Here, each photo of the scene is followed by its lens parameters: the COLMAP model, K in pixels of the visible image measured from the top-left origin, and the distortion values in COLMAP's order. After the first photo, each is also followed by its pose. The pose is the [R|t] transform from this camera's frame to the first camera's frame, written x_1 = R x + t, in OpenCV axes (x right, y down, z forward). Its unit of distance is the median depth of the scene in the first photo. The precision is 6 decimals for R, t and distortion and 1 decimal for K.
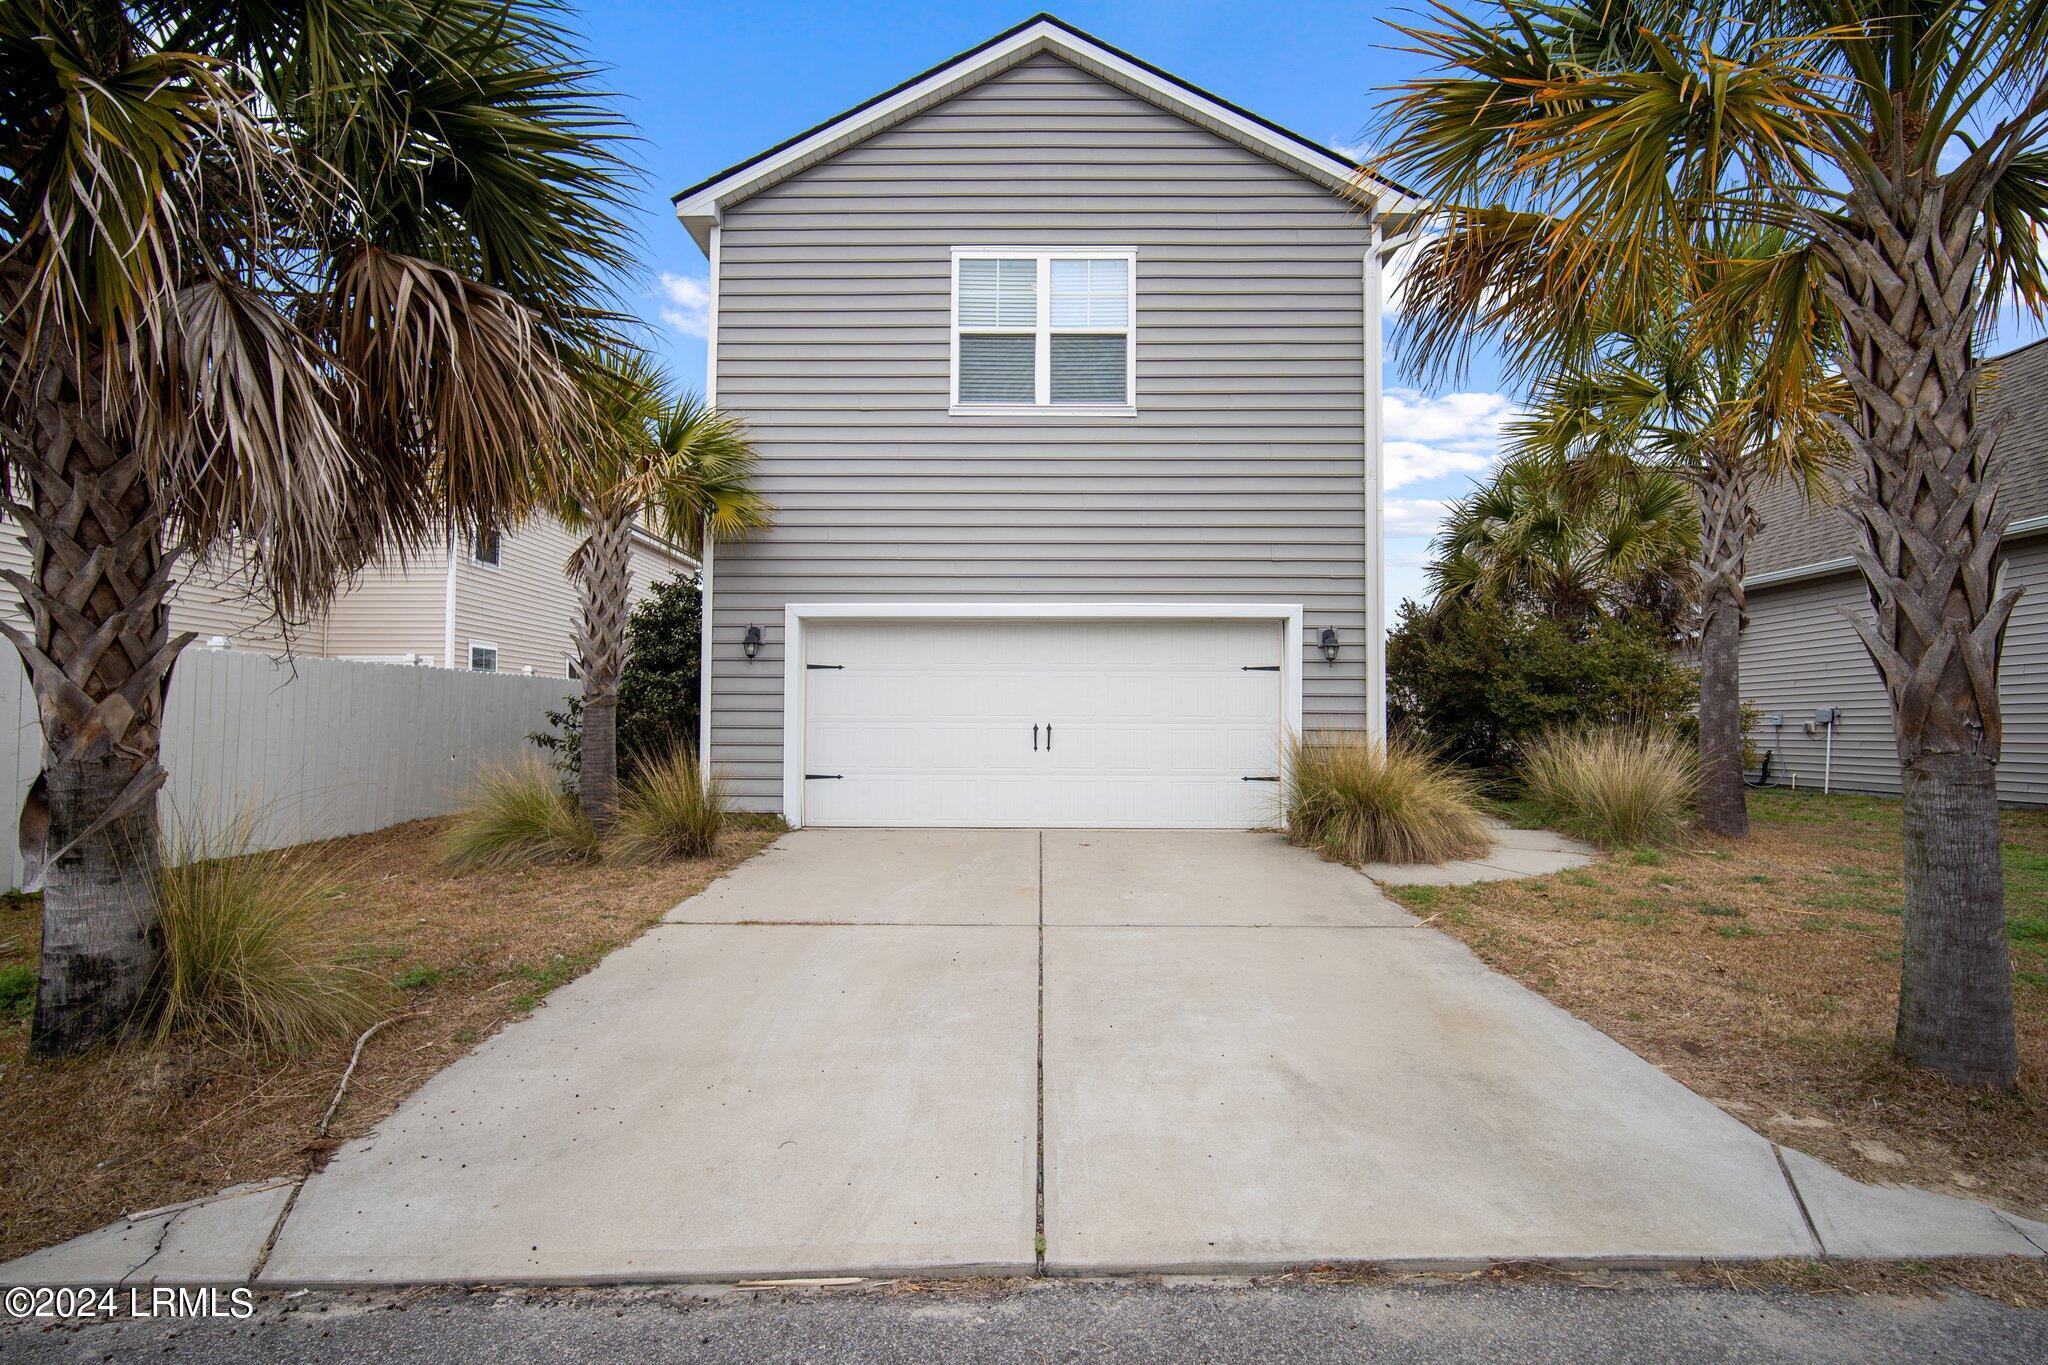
lens RADIAL K [[917.0, 0, 1025.7], [0, 917.0, 690.8], [0, 0, 1]] dist [-0.005311, 0.000779]
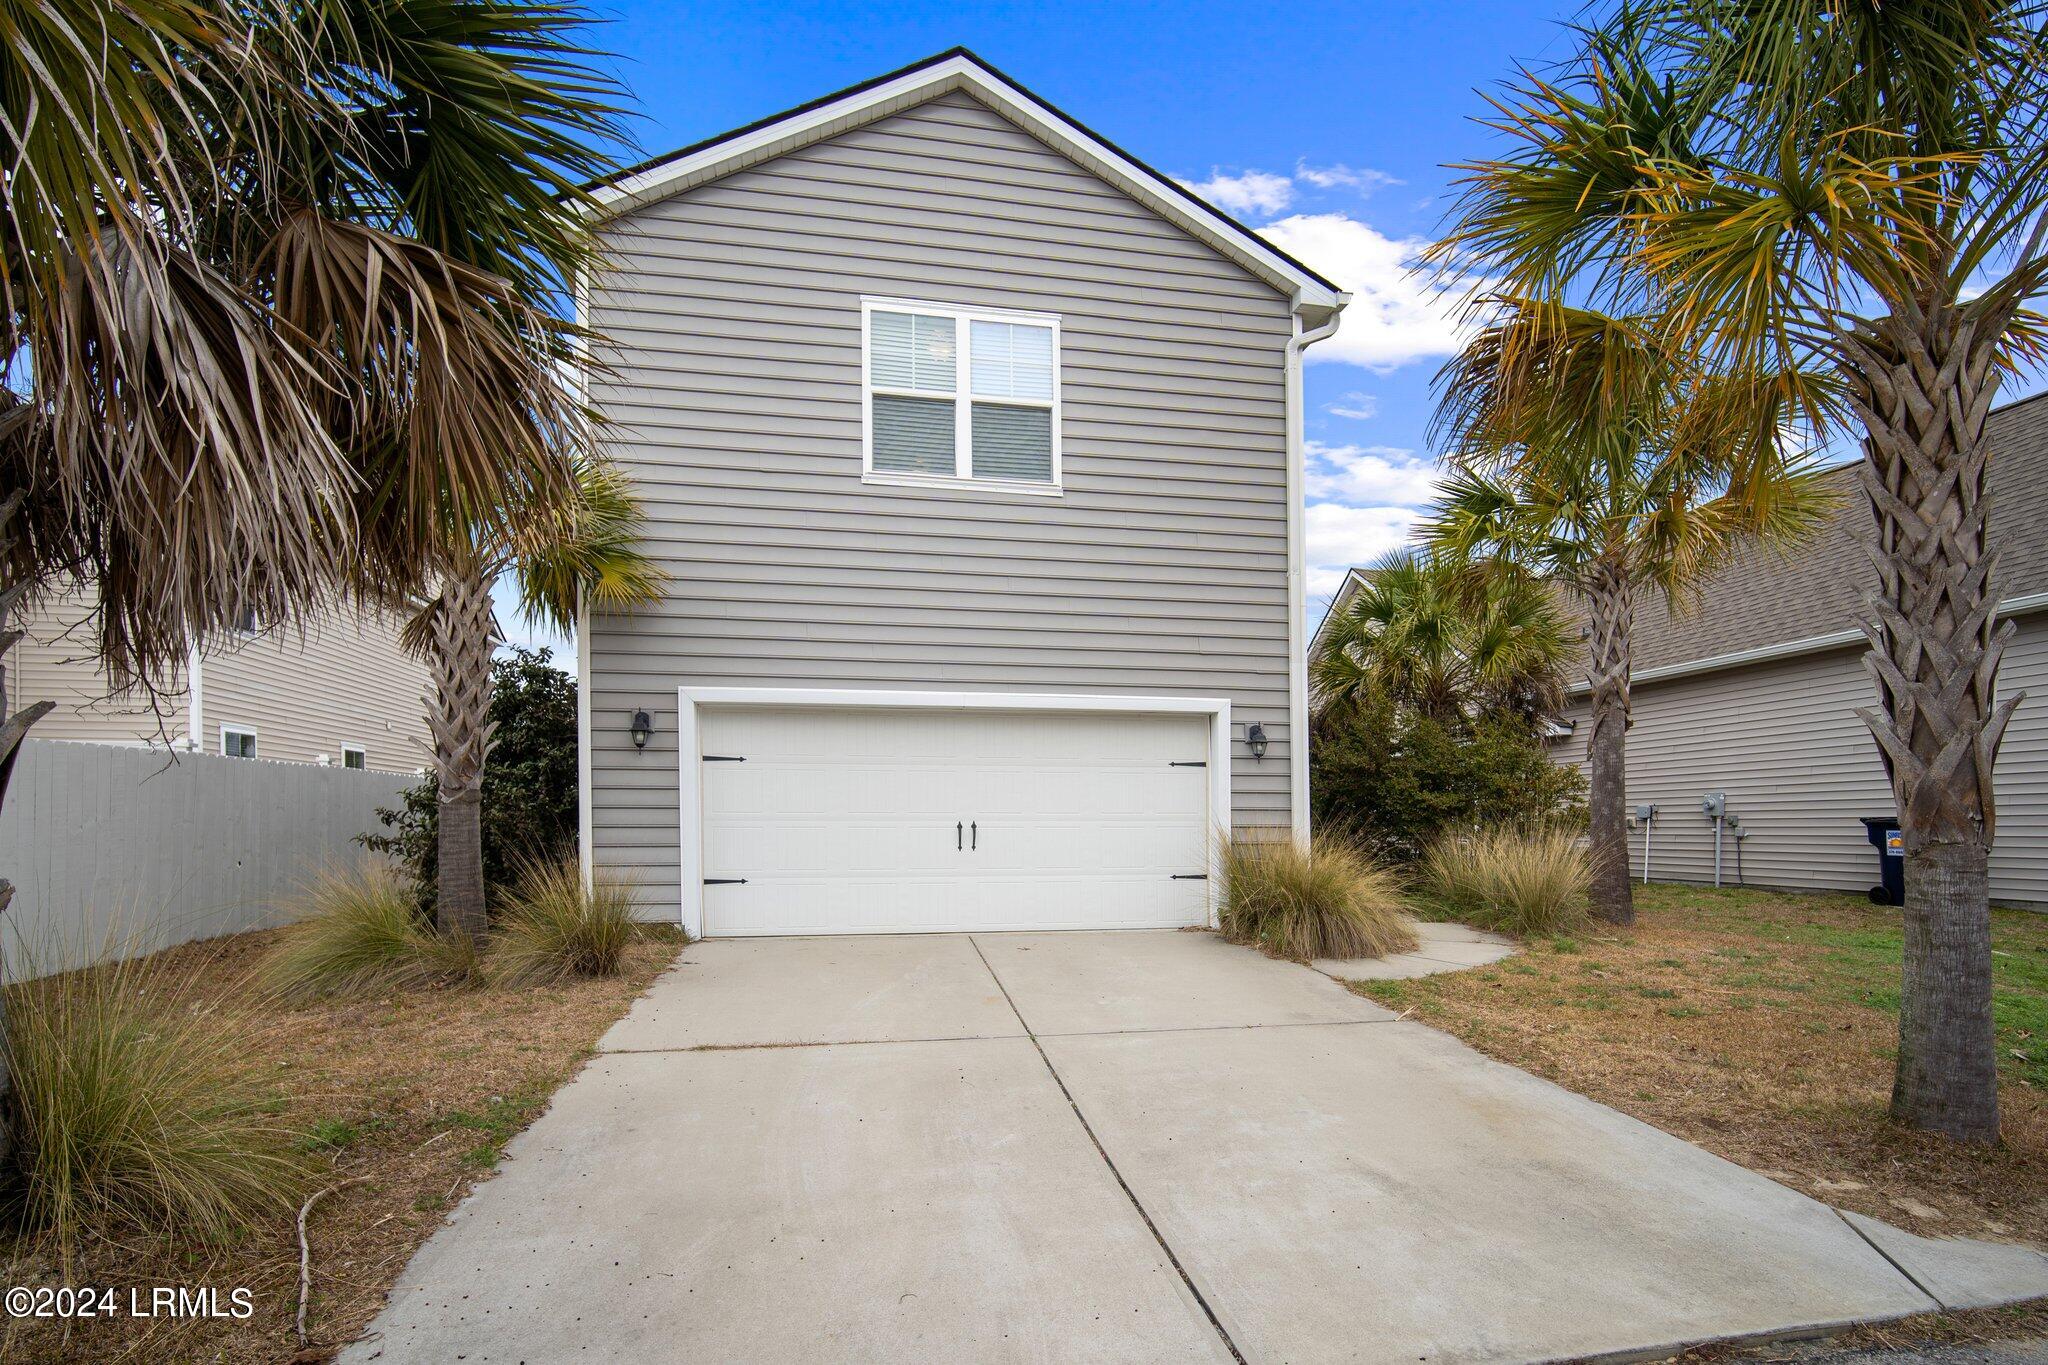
lens RADIAL K [[954.9, 0, 1020.8], [0, 954.9, 814.7], [0, 0, 1]] dist [-0.004476, 0.000327]
pose [[0.982281, -0.001979, 0.187406, -0.132413], [-0.003279, 0.999610, 0.027741, 0.002375], [-0.187387, -0.027864, 0.981891, 0.037927]]
